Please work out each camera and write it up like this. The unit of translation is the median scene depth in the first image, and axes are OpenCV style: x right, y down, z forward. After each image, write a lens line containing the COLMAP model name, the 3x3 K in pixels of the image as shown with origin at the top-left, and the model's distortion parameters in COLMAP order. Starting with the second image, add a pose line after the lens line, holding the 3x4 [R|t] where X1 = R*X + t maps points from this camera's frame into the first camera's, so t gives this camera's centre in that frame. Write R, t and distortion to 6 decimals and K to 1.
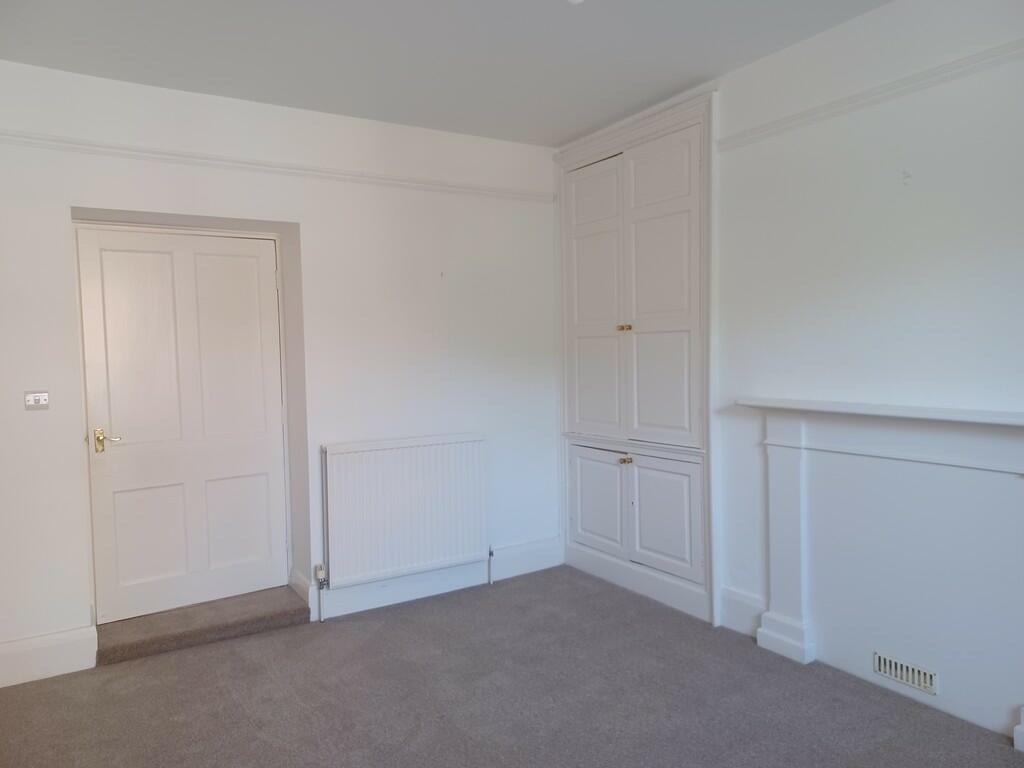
lens RADIAL K [[746.6, 0, 508.1], [0, 746.6, 381.6], [0, 0, 1]] dist [0.079535, -0.089219]
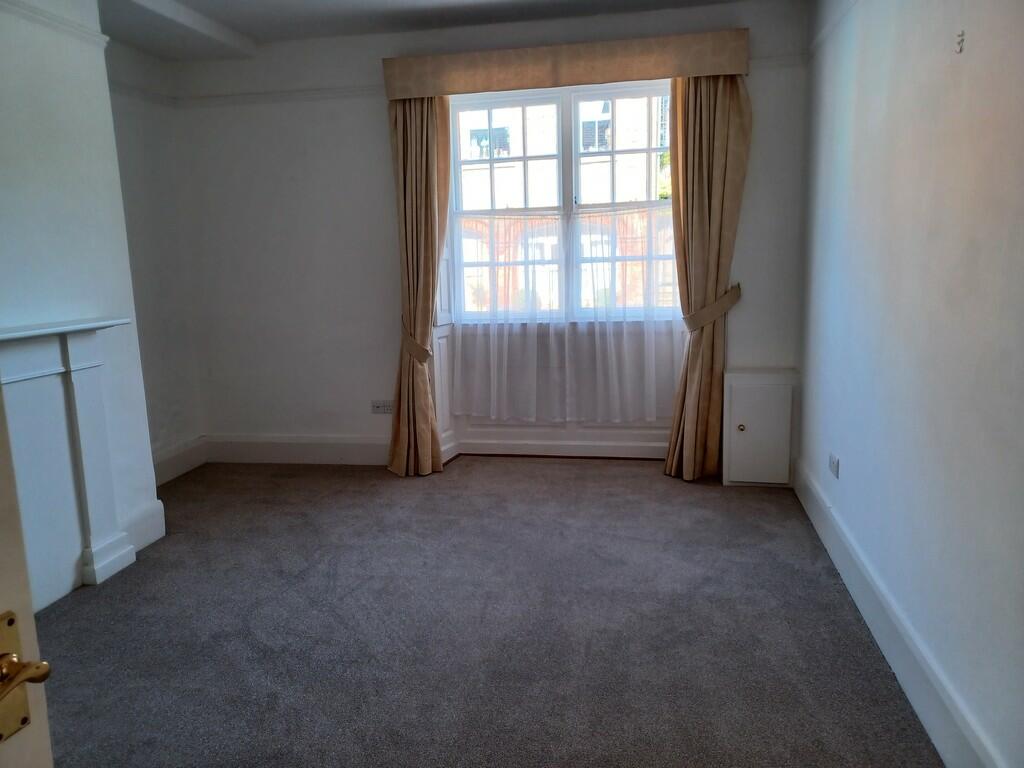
lens RADIAL K [[741.4, 0, 509.2], [0, 741.4, 382.3], [0, 0, 1]] dist [0.048529, -0.025894]
pose [[-0.731790, -0.070813, 0.677842, -0.660651], [0.080162, 0.978740, 0.188789, -0.033034], [-0.676800, 0.192491, -0.710556, 1.275525]]
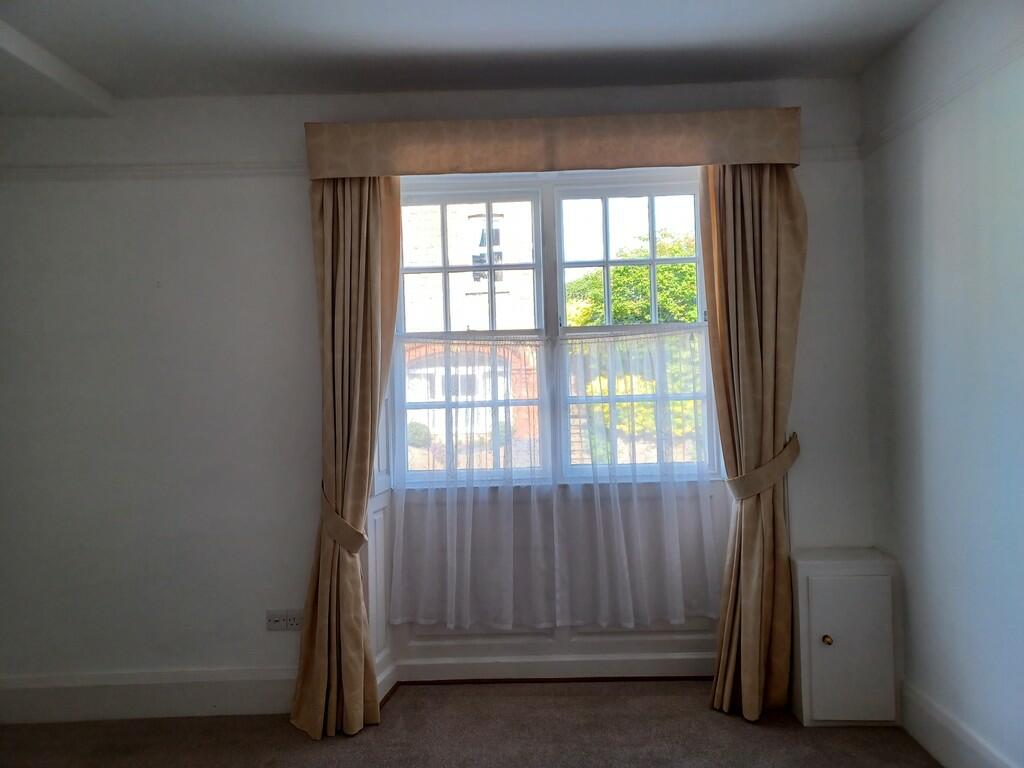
lens RADIAL K [[746.6, 0, 508.1], [0, 746.6, 381.6], [0, 0, 1]] dist [0.079535, -0.089219]
pose [[-0.837768, 0.046686, 0.544027, -0.291025], [0.073463, 0.996917, 0.027578, -0.043964], [-0.541062, 0.063070, -0.838615, 1.065556]]
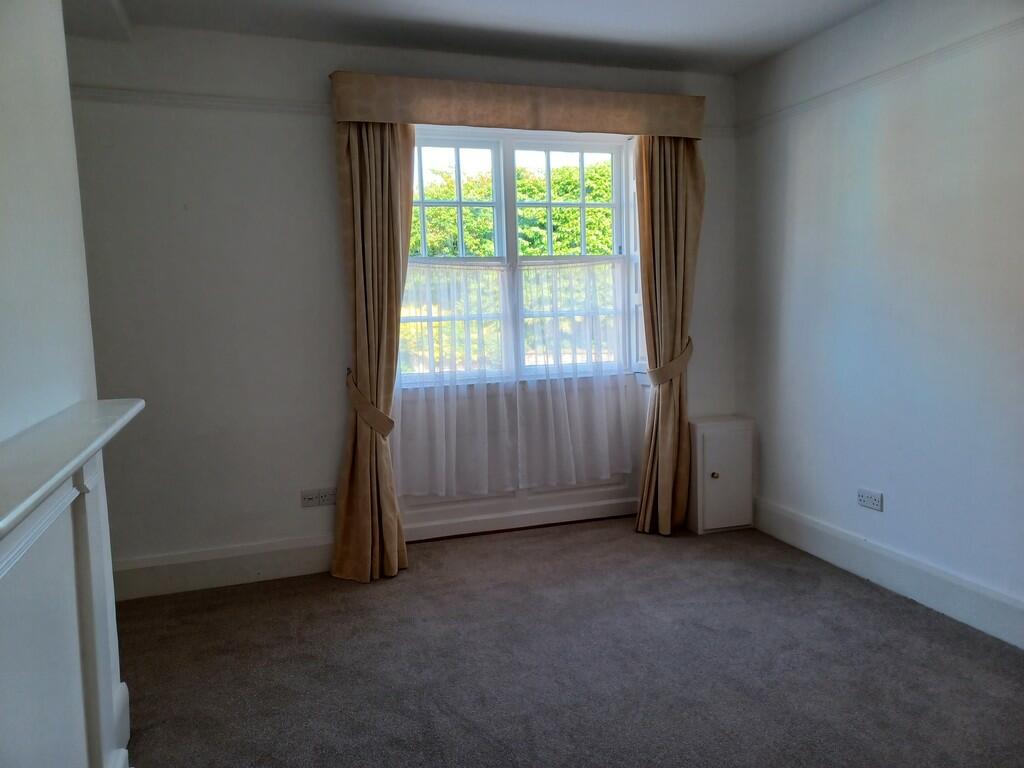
lens RADIAL K [[738.2, 0, 510.4], [0, 738.2, 382.0], [0, 0, 1]] dist [0.079160, -0.075966]
pose [[-0.969497, 0.025992, 0.243723, -0.083838], [0.062254, 0.987866, 0.142287, -0.052797], [-0.237067, 0.153120, -0.959351, 1.420422]]
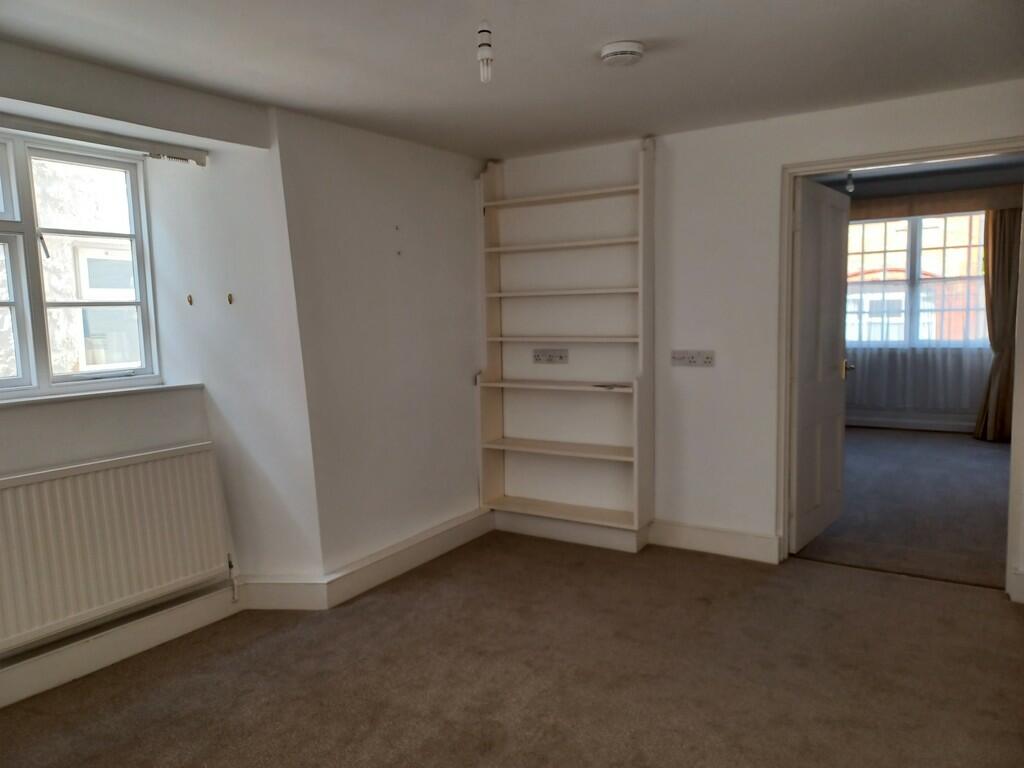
lens RADIAL K [[739.2, 0, 500.9], [0, 739.2, 391.6], [0, 0, 1]] dist [0.008343, 0.003994]
pose [[-0.428491, -0.056080, 0.901804, -1.357100], [0.079987, 0.991799, 0.099682, -0.069800], [-0.899999, 0.114846, -0.420491, 2.356405]]
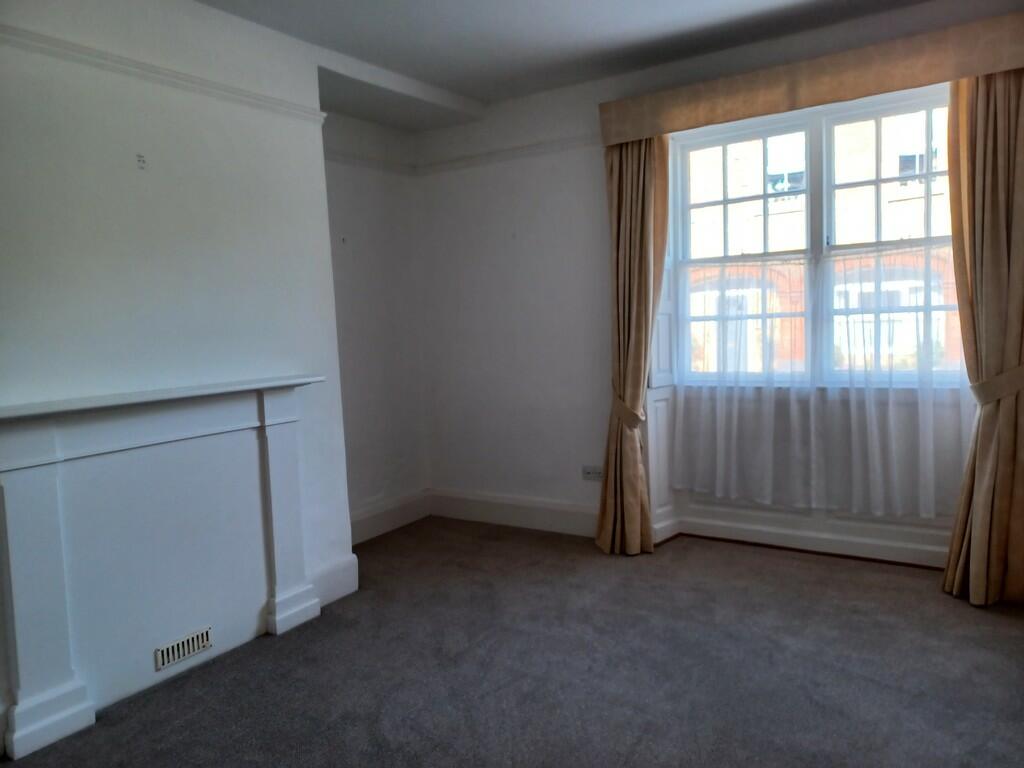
lens RADIAL K [[746.6, 0, 508.1], [0, 746.6, 381.6], [0, 0, 1]] dist [0.079535, -0.089219]
pose [[-0.413076, -0.036522, 0.909964, -0.655690], [0.097144, 0.991728, 0.083902, -0.023736], [-0.905501, 0.123056, -0.406111, 1.089700]]
